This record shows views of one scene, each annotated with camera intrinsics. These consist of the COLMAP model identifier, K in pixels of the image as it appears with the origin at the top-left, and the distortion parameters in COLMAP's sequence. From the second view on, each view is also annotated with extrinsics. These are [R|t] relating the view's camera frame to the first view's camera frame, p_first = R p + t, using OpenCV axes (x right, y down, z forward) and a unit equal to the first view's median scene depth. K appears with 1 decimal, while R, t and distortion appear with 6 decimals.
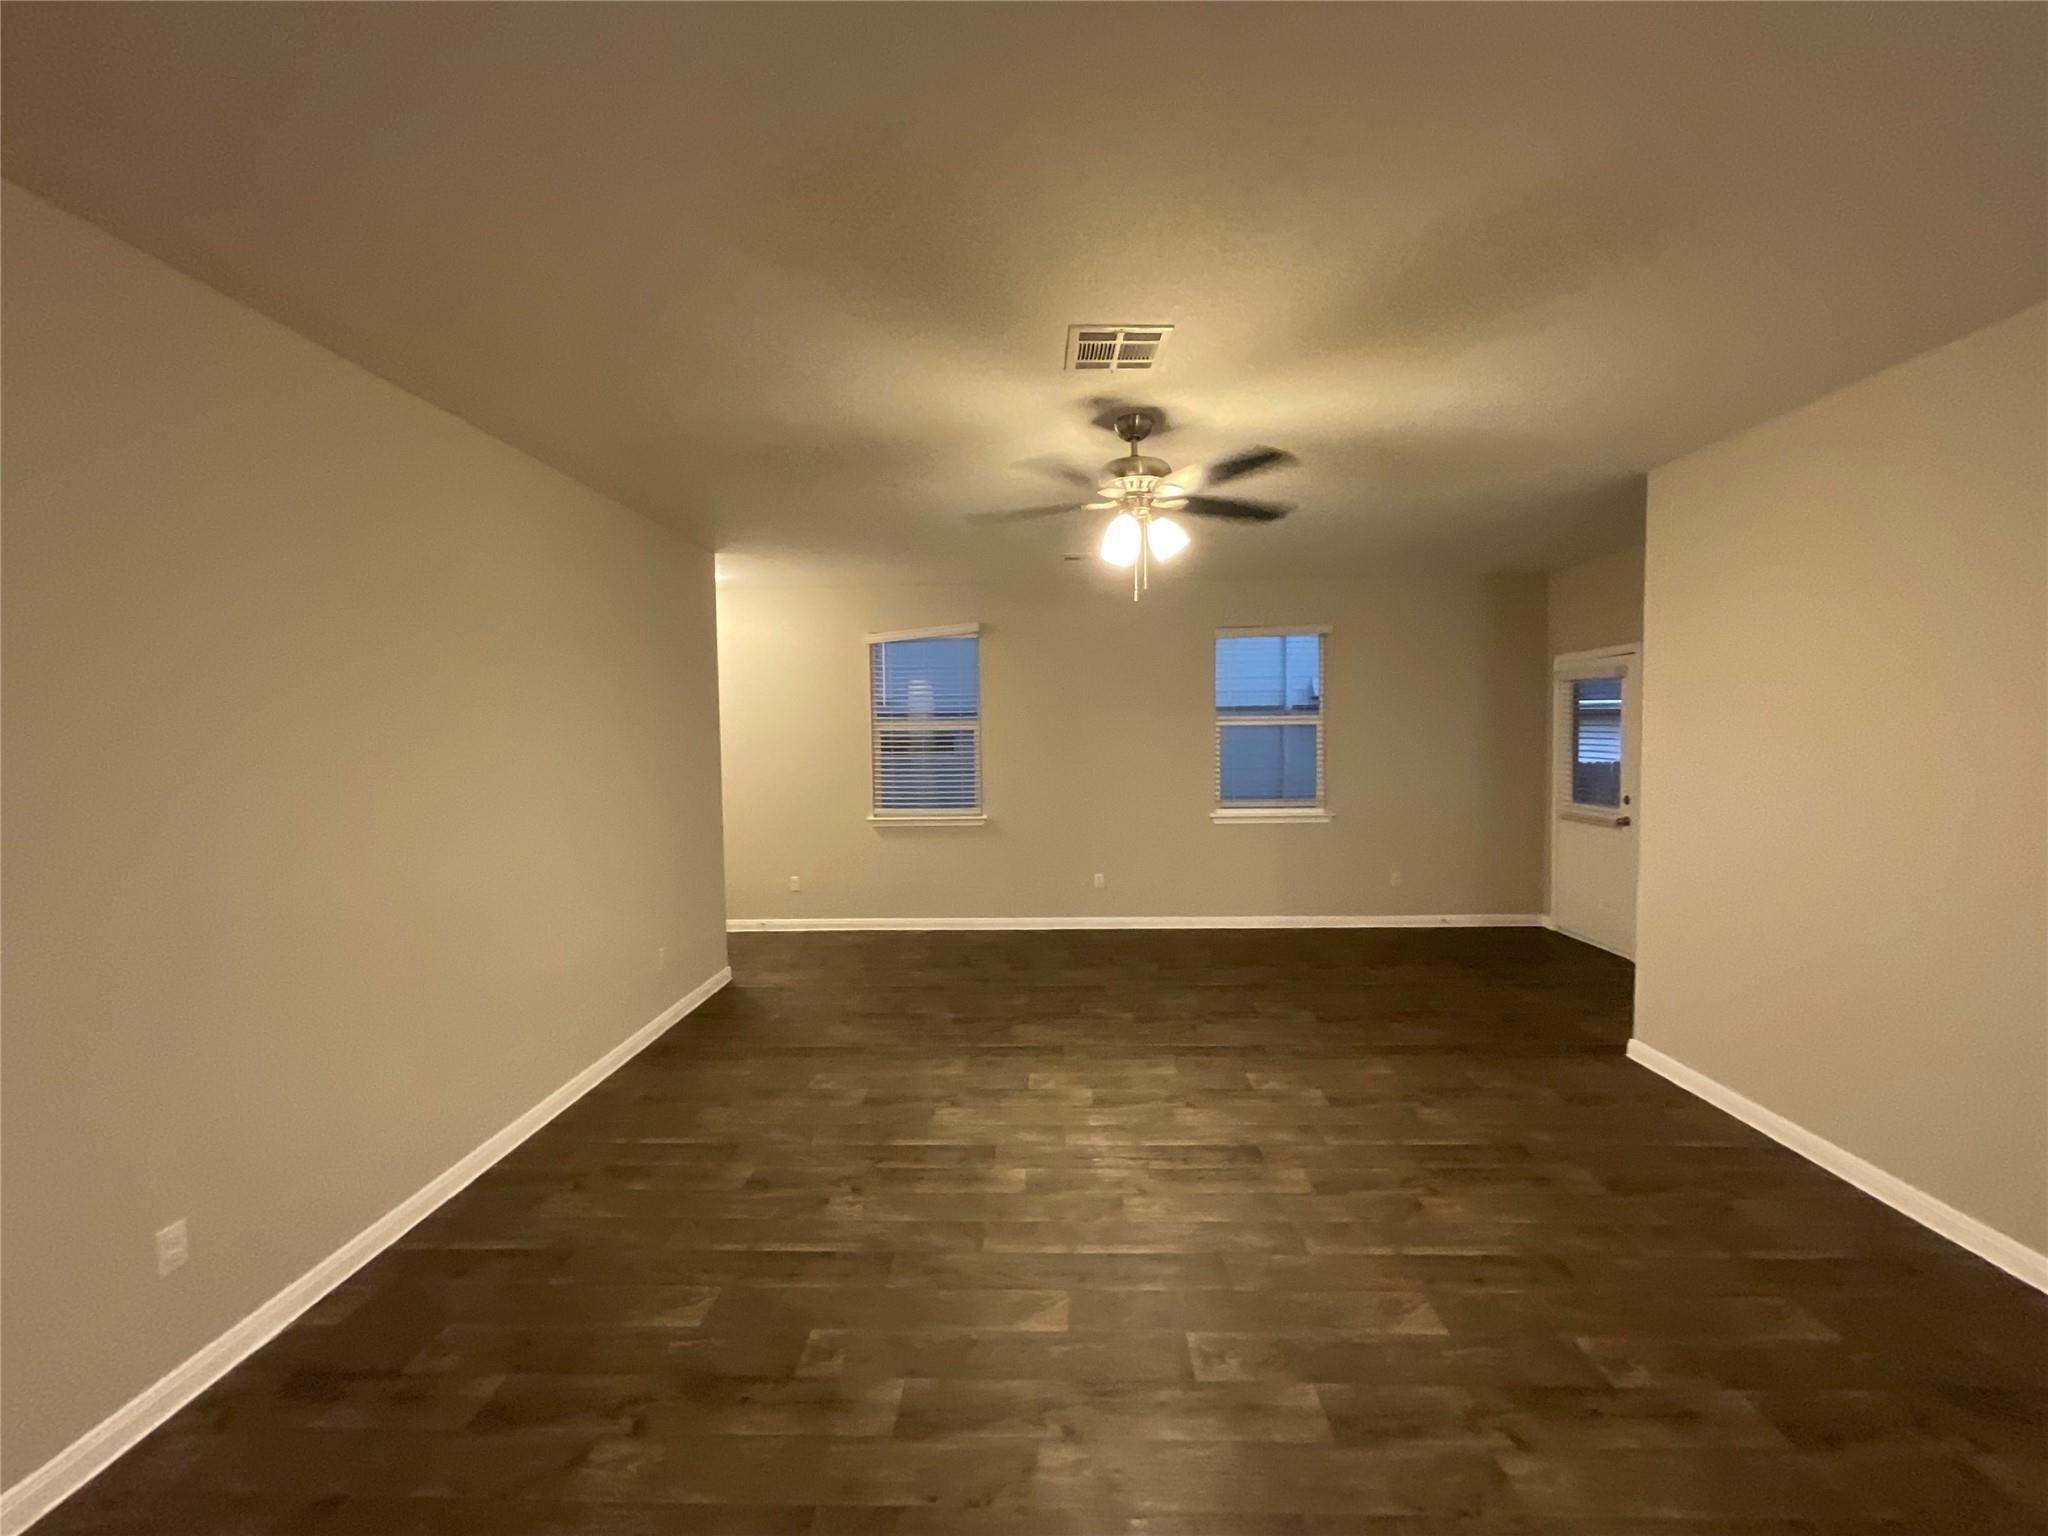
lens RADIAL K [[824.4, 0, 1023.2], [0, 824.4, 781.8], [0, 0, 1]] dist [-0.000663, 0.000547]
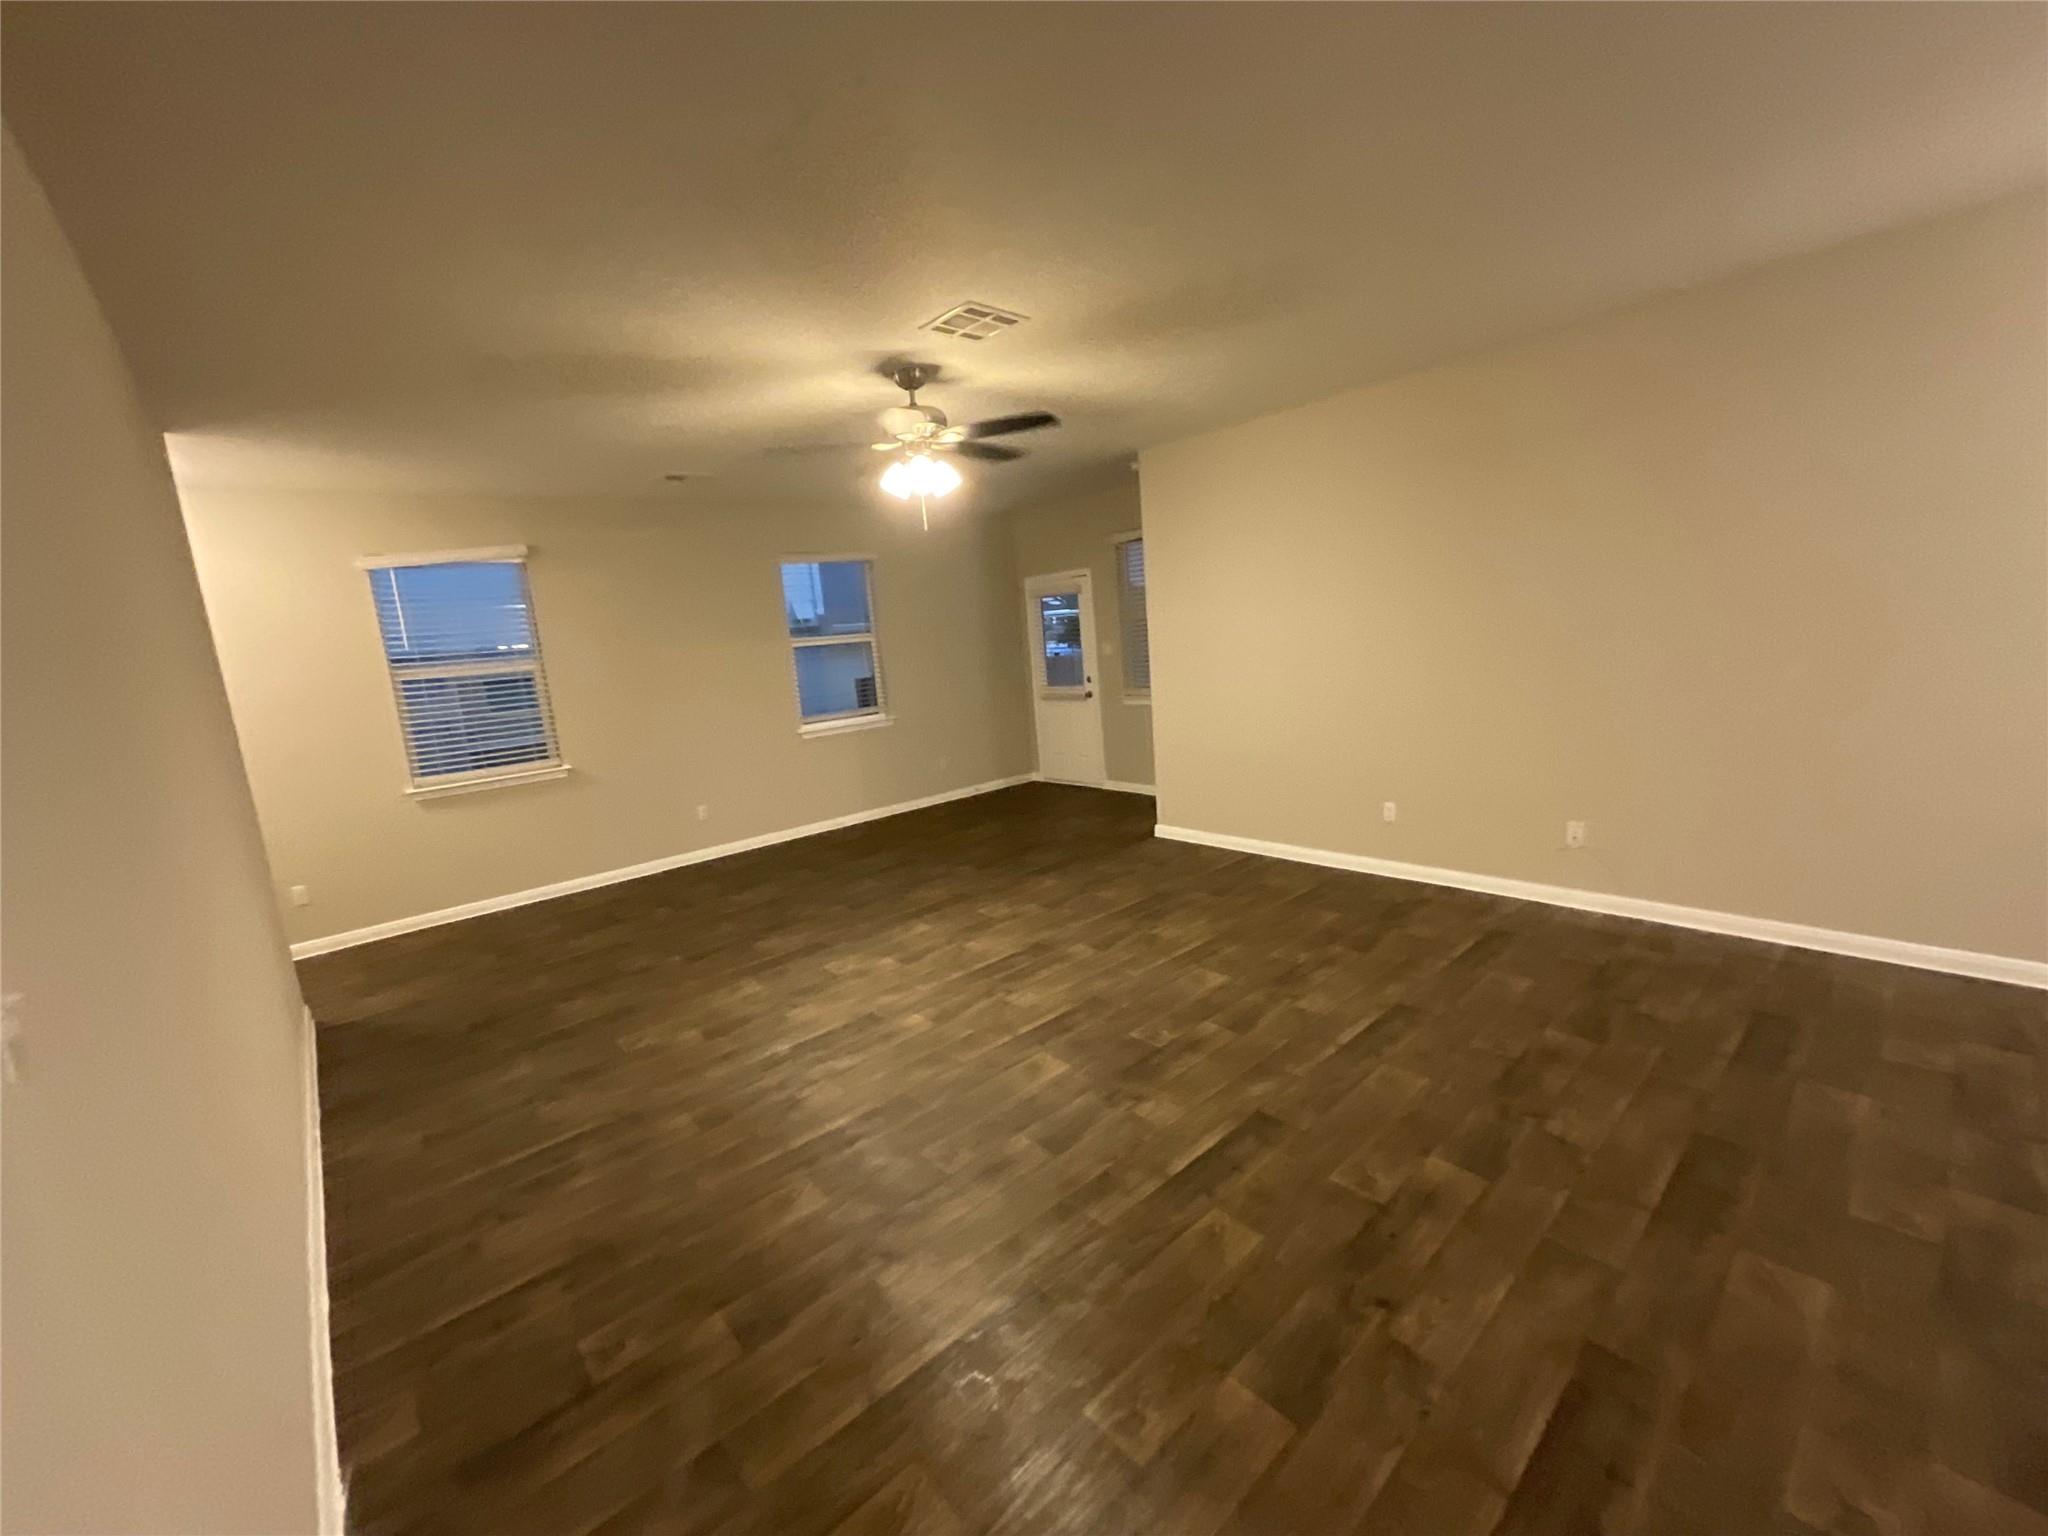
lens RADIAL K [[829.2, 0, 1018.8], [0, 829.2, 771.6], [0, 0, 1]] dist [-0.002118, 0.000184]
pose [[0.731105, -0.161031, 0.662989, -0.433423], [0.115643, 0.986935, 0.112189, 0.005718], [-0.672393, -0.005351, 0.740175, 0.014344]]
